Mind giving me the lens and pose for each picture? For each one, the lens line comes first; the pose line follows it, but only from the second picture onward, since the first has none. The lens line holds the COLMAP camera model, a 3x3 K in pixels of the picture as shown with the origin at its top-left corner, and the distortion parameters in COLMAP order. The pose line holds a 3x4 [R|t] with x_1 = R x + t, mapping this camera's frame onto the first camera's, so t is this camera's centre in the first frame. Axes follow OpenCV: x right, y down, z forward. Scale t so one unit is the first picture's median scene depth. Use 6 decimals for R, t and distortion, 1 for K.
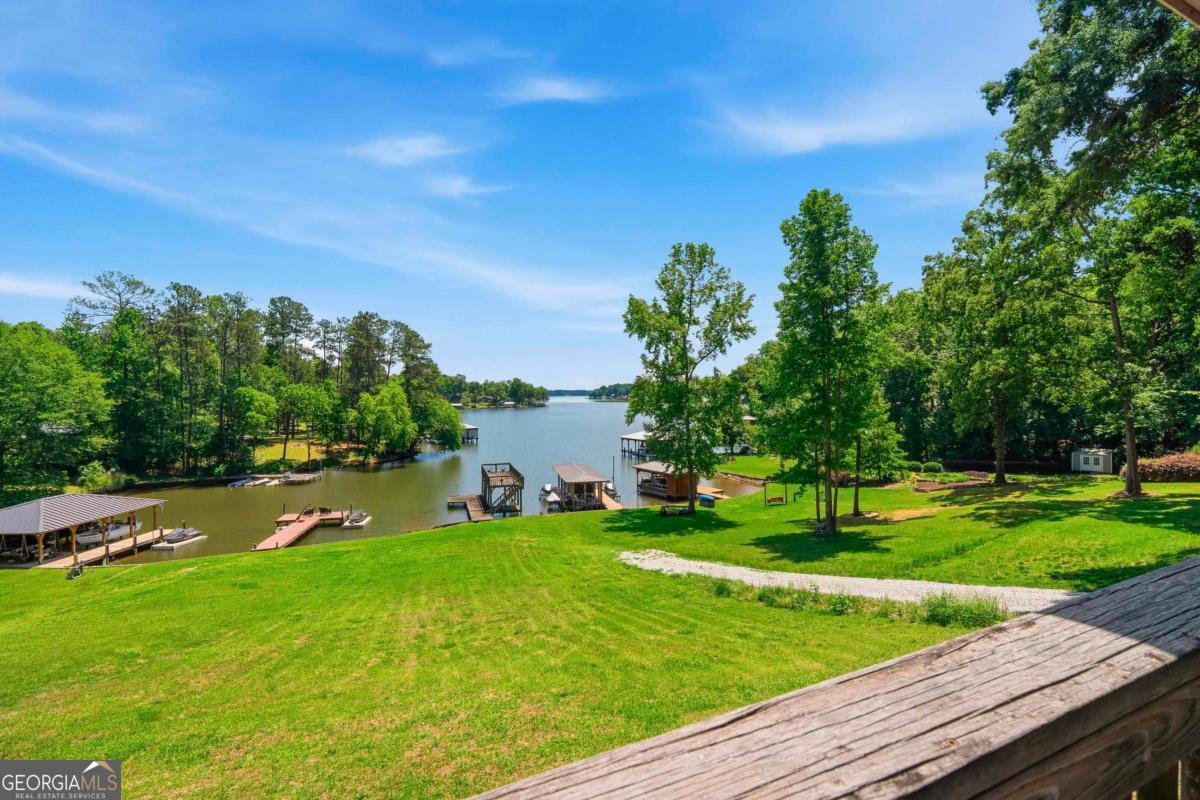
lens RADIAL K [[552.4, 0, 598.6], [0, 552.4, 393.1], [0, 0, 1]] dist [-0.014429, 0.005699]
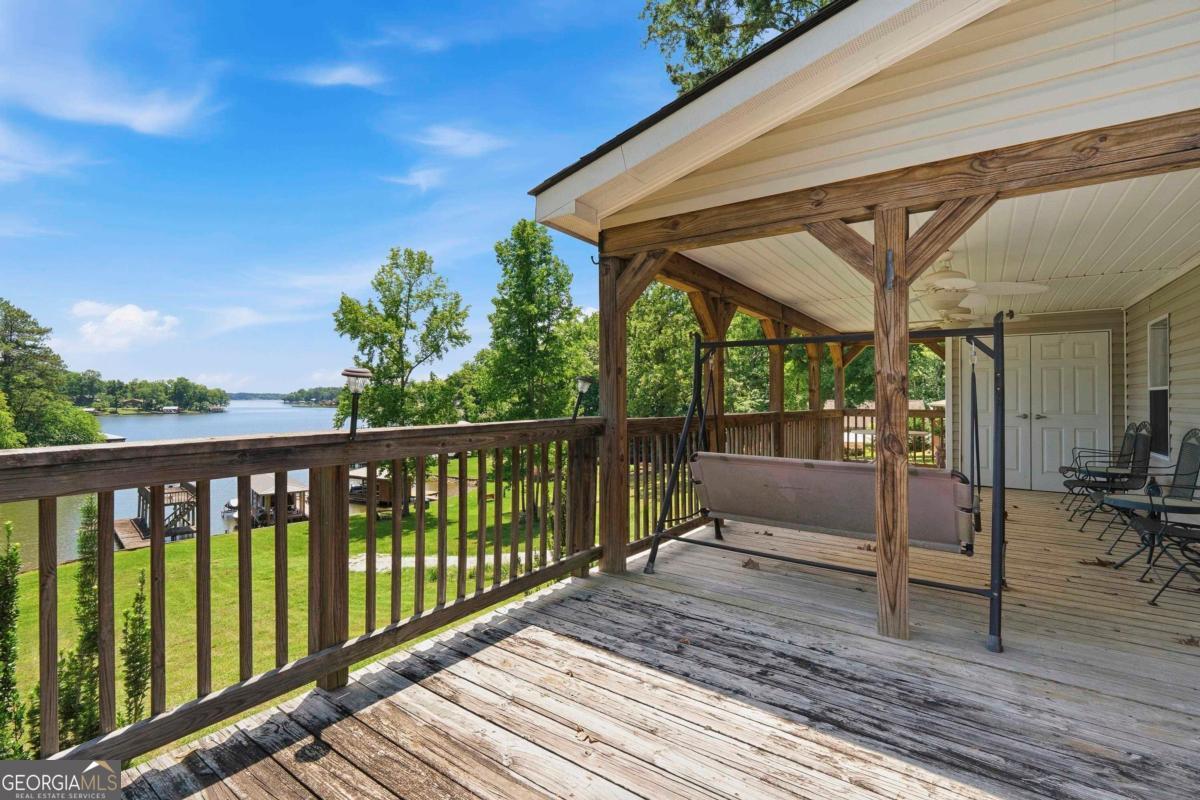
lens RADIAL K [[552.4, 0, 598.6], [0, 552.4, 393.1], [0, 0, 1]] dist [-0.014429, 0.005699]
pose [[0.875380, 0.017346, 0.483124, -0.012772], [-0.011827, 0.999825, -0.014467, 0.004042], [-0.483291, 0.006950, 0.875432, -0.051314]]
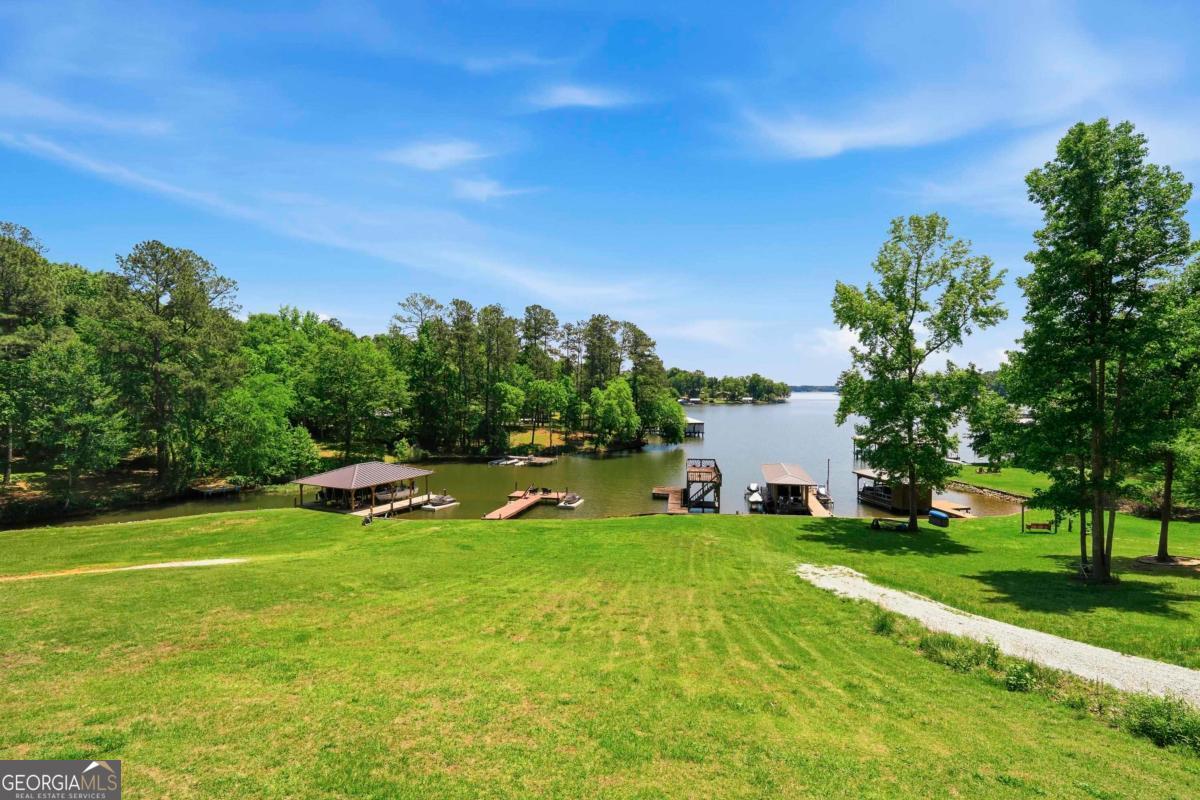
lens RADIAL K [[539.5, 0, 598.9], [0, 539.5, 398.1], [0, 0, 1]] dist [-0.006412, 0.000370]
pose [[0.904582, 0.014687, -0.426046, 0.080269], [-0.006944, 0.999781, 0.019722, -0.002081], [0.426243, -0.014882, 0.904486, 0.035253]]
